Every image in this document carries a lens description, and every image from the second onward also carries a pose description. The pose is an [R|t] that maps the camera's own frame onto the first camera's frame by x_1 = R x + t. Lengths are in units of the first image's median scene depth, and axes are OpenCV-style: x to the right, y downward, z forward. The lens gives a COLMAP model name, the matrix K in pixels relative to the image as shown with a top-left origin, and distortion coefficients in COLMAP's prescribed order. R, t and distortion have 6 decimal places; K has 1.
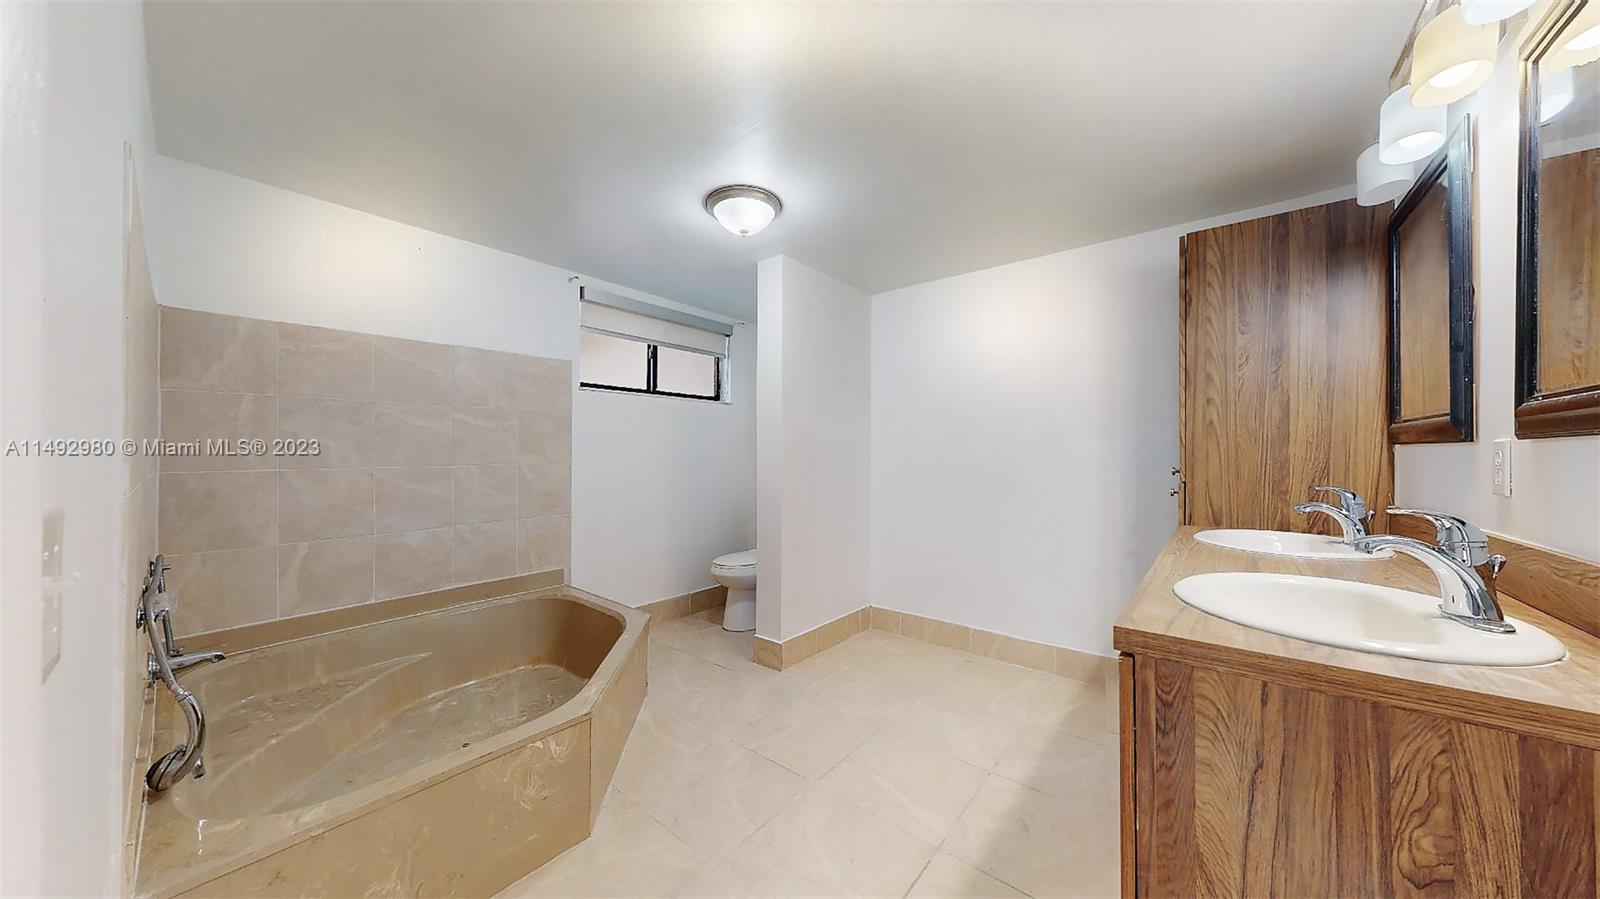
lens RADIAL K [[513.6, 0, 800.0], [0, 513.6, 449.5], [0, 0, 1]] dist [0.000082, -0.000001]
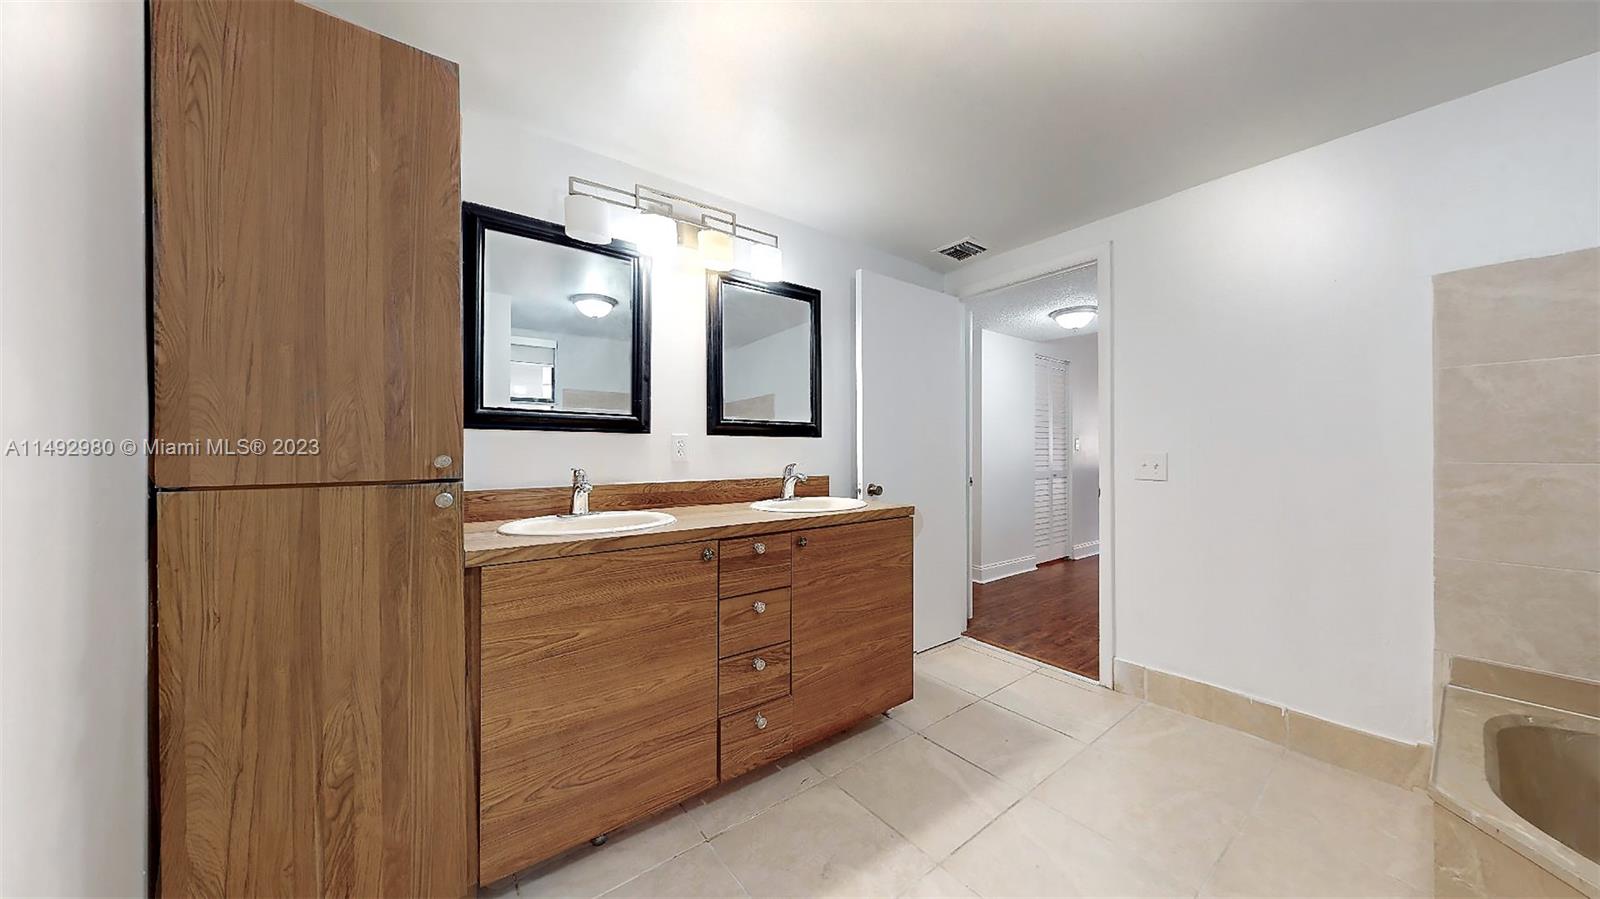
lens RADIAL K [[513.6, 0, 800.0], [0, 513.6, 449.5], [0, 0, 1]] dist [0.000082, -0.000001]
pose [[-0.976123, -0.004483, 0.217171, 0.169988], [-0.007214, 0.999905, -0.011784, 0.023154], [-0.217098, -0.013069, -0.976062, 1.079459]]
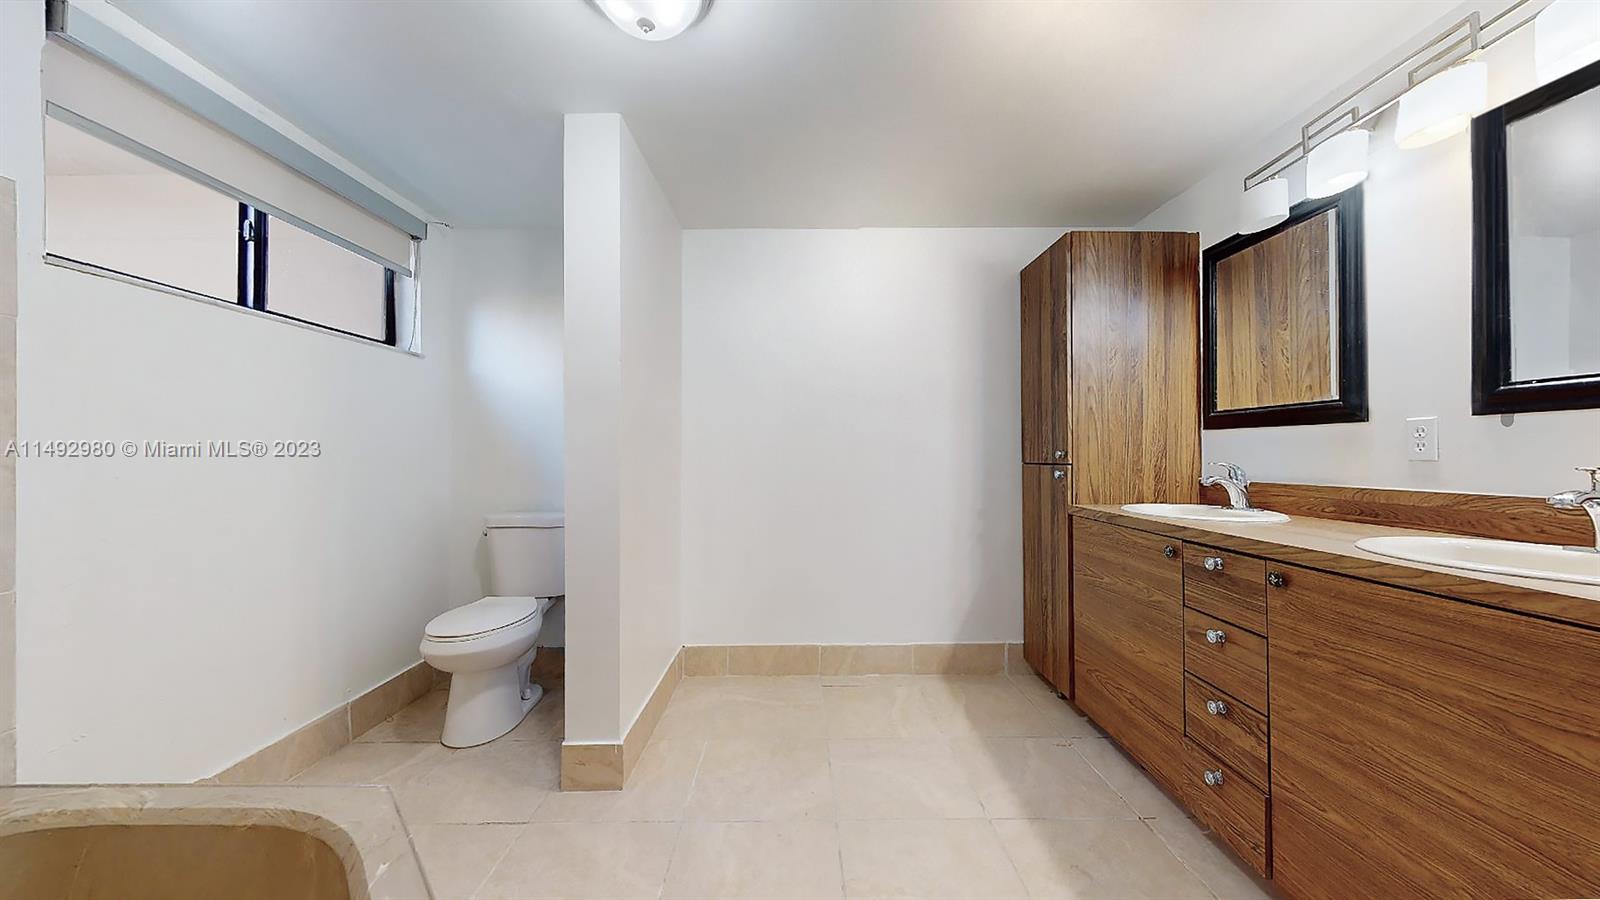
lens RADIAL K [[539.0, 0, 800.0], [0, 539.0, 450.0], [0, 0, 1]] dist [0.000092, -0.000018]
pose [[0.765247, 0.000337, 0.643737, -0.284657], [-0.002224, 0.999995, 0.002120, 0.023533], [-0.643733, -0.003054, 0.765244, 0.362530]]
